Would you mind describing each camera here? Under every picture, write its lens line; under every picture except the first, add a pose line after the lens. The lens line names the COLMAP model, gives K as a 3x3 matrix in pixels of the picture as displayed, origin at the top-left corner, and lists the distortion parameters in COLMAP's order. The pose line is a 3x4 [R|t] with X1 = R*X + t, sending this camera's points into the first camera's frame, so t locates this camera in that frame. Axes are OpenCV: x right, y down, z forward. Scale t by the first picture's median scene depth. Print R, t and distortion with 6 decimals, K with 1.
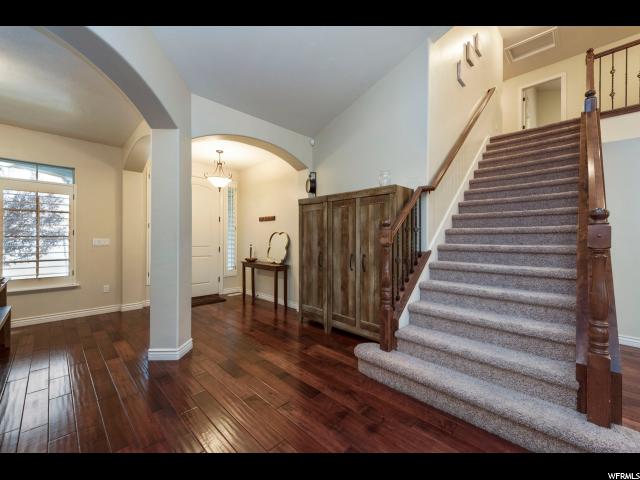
lens RADIAL K [[259.1, 0, 319.3], [0, 259.1, 233.5], [0, 0, 1]] dist [0.001204, 0.000108]
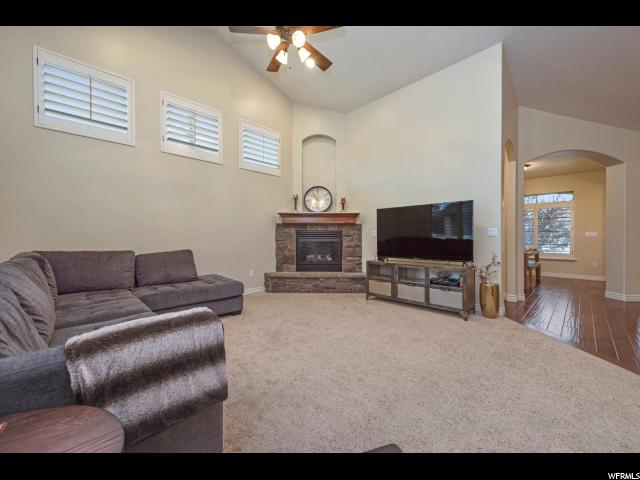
lens RADIAL K [[253.4, 0, 320.0], [0, 253.4, 240.0], [0, 0, 1]] dist [-0.000002, -0.000020]
pose [[-0.035174, 0.005654, -0.999365, 0.730114], [0.011035, 0.999925, 0.005269, 0.040219], [0.999320, -0.010842, -0.035234, -0.566289]]
